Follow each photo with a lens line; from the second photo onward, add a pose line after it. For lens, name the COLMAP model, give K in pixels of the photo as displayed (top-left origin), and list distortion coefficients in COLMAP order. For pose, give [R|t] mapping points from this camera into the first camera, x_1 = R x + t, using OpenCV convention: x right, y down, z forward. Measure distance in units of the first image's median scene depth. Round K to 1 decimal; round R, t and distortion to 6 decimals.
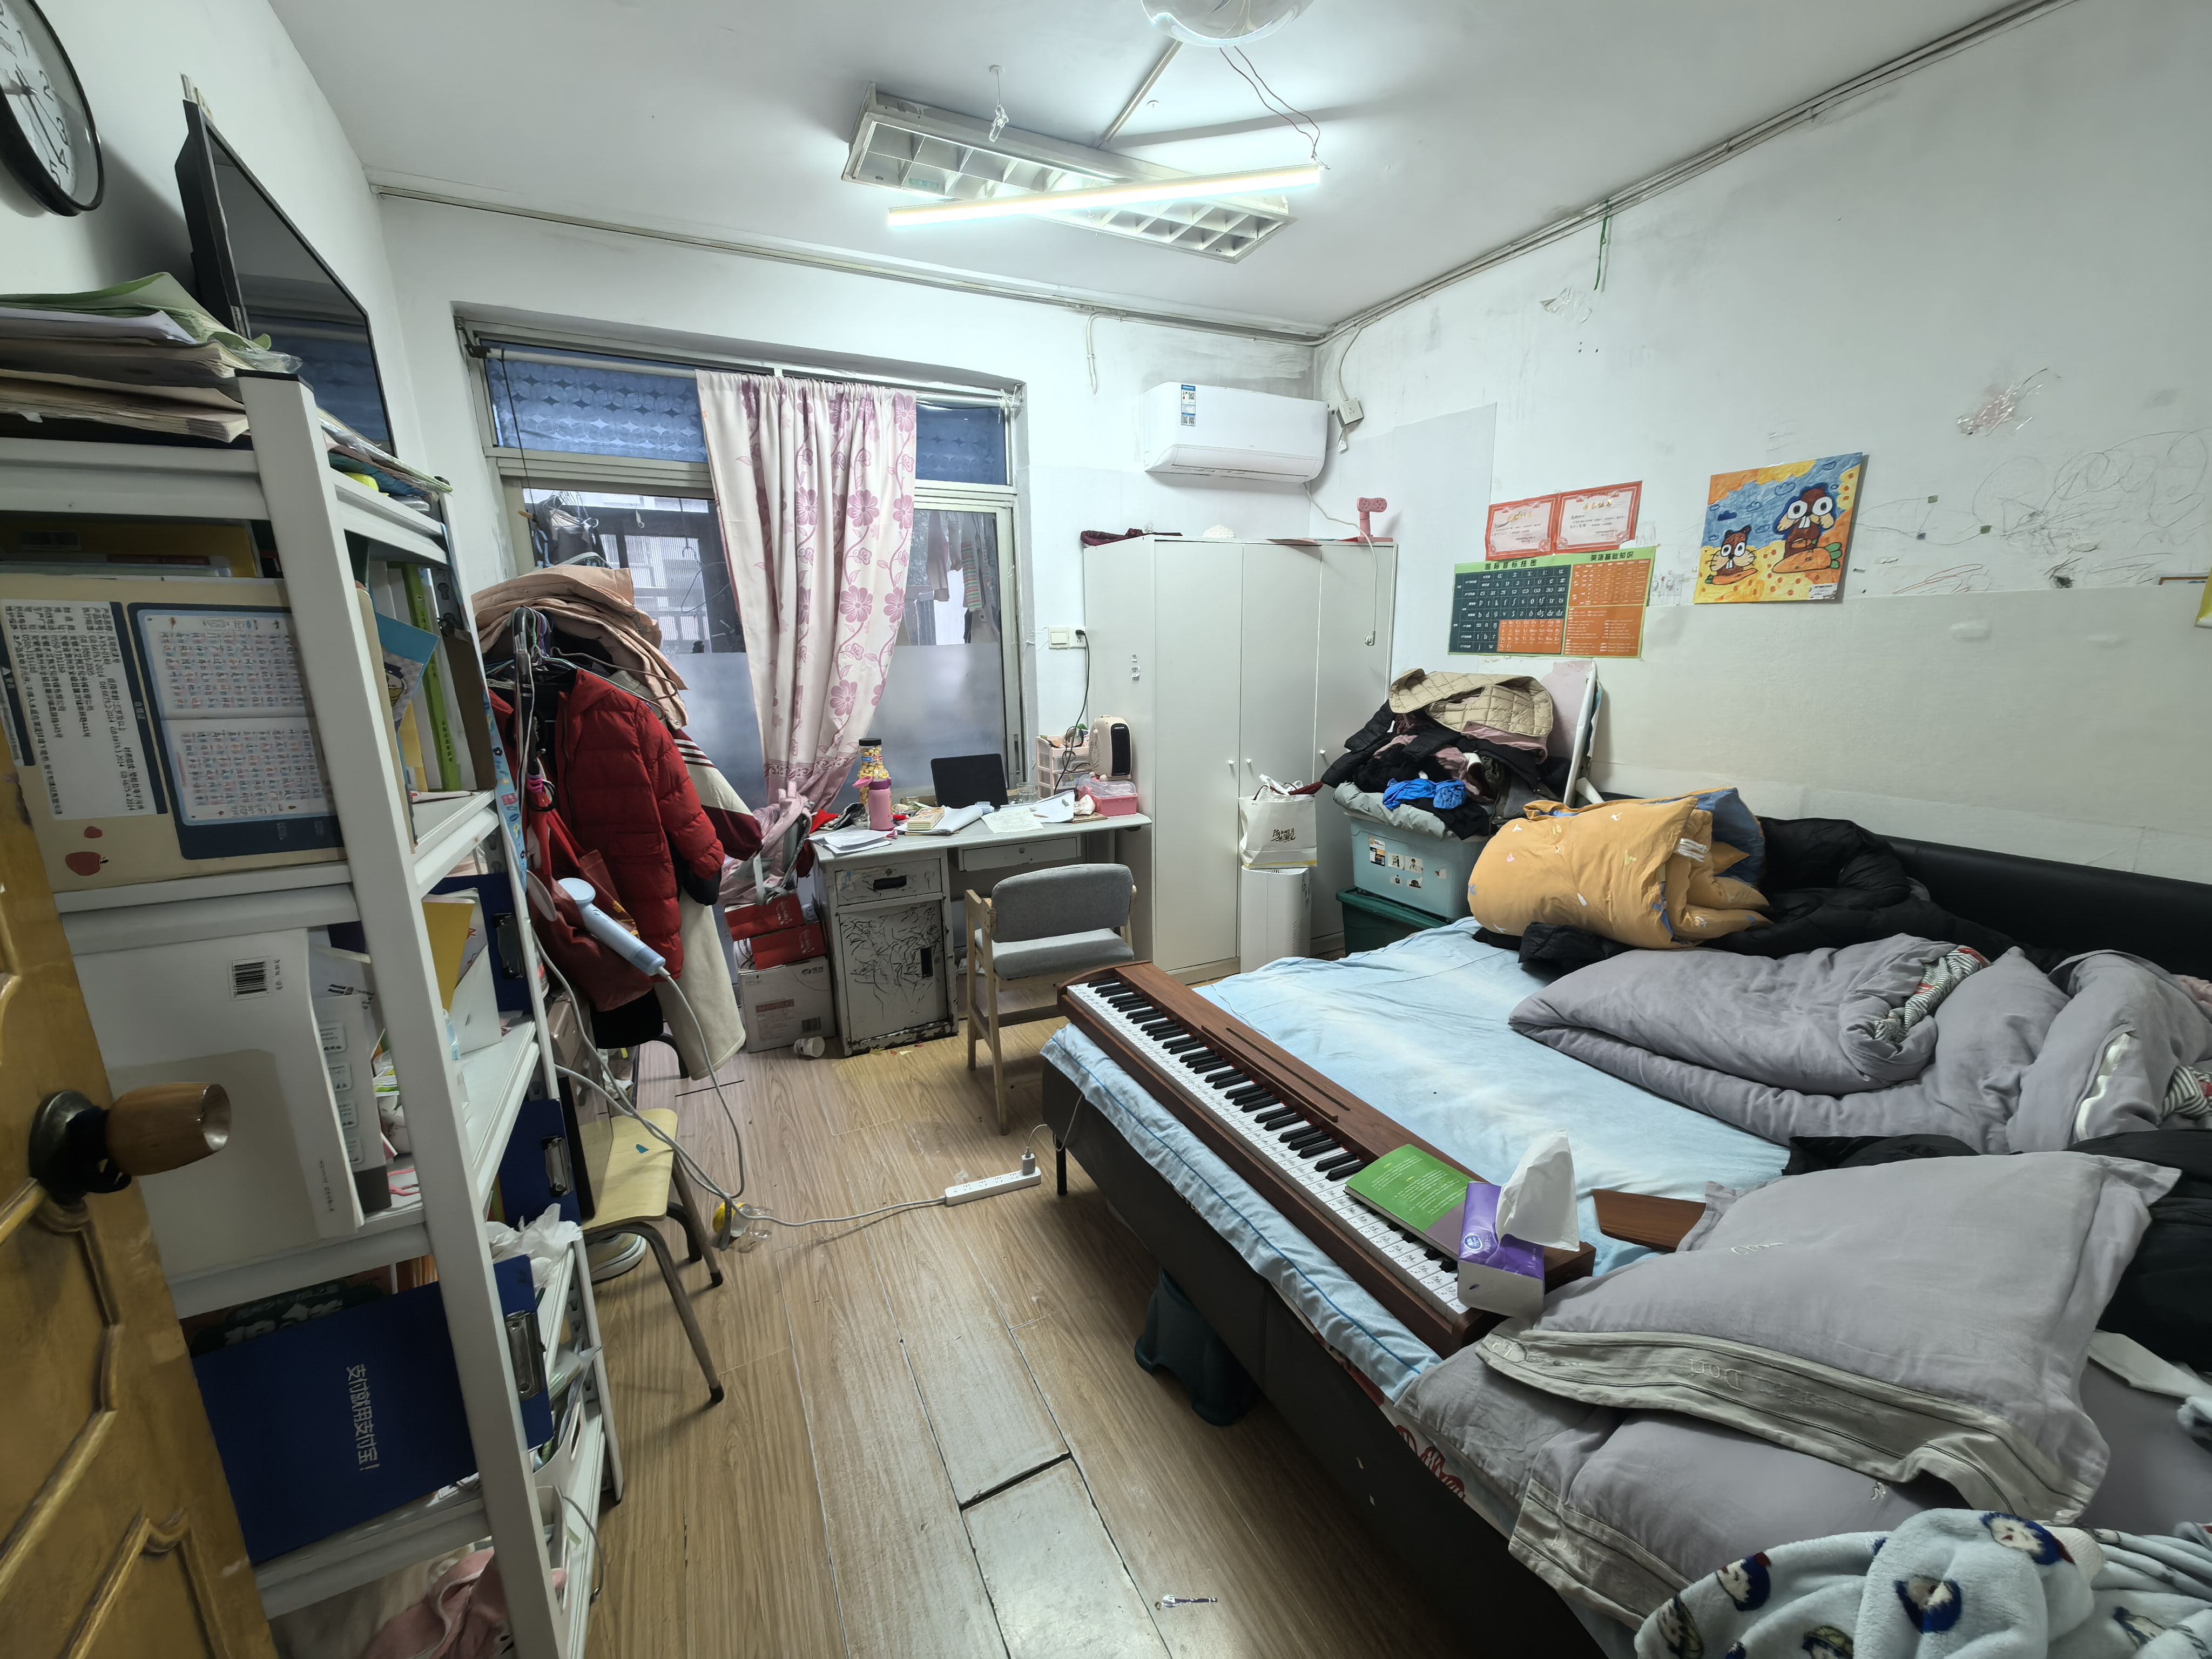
lens RADIAL K [[832.1, 0, 1109.4], [0, 832.1, 824.8], [0, 0, 1]] dist [0.008117, -0.000536]
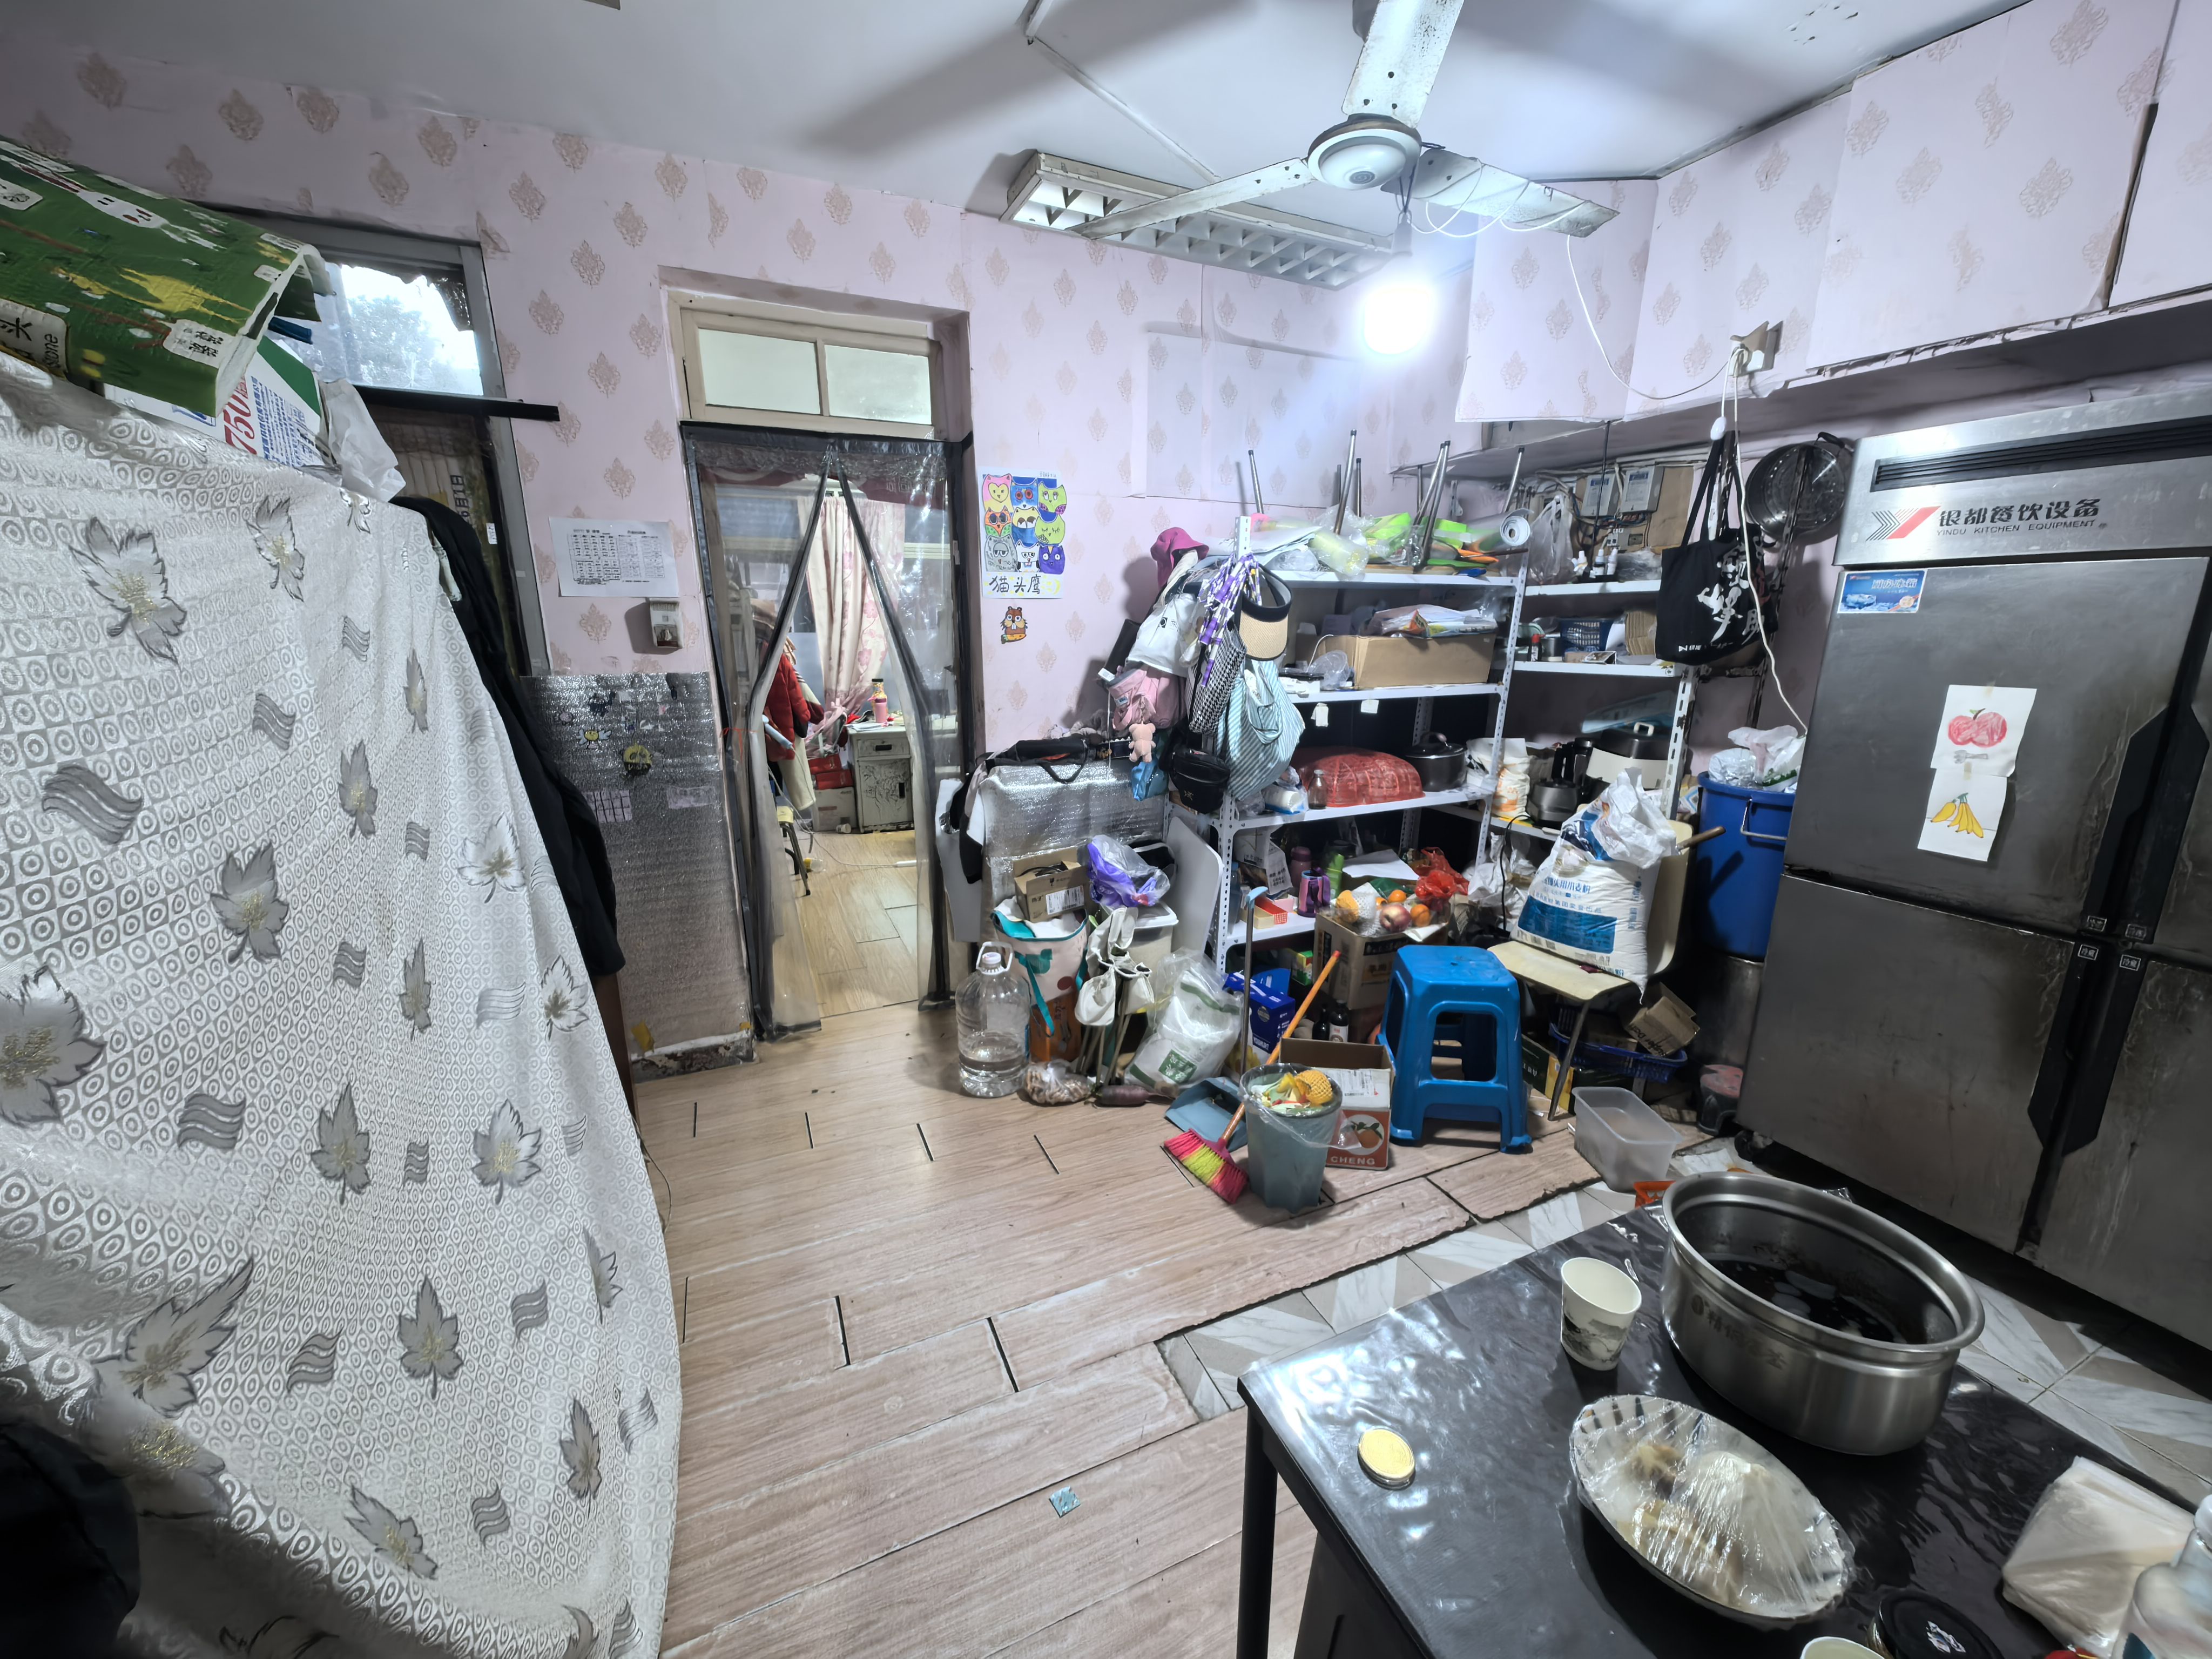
lens RADIAL K [[832.1, 0, 1109.4], [0, 832.1, 824.8], [0, 0, 1]] dist [0.008117, -0.000536]
pose [[0.998401, 0.033585, -0.045472, 0.373269], [-0.032073, 0.998921, 0.033588, 0.163953], [0.046551, -0.032076, 0.998401, -0.981813]]
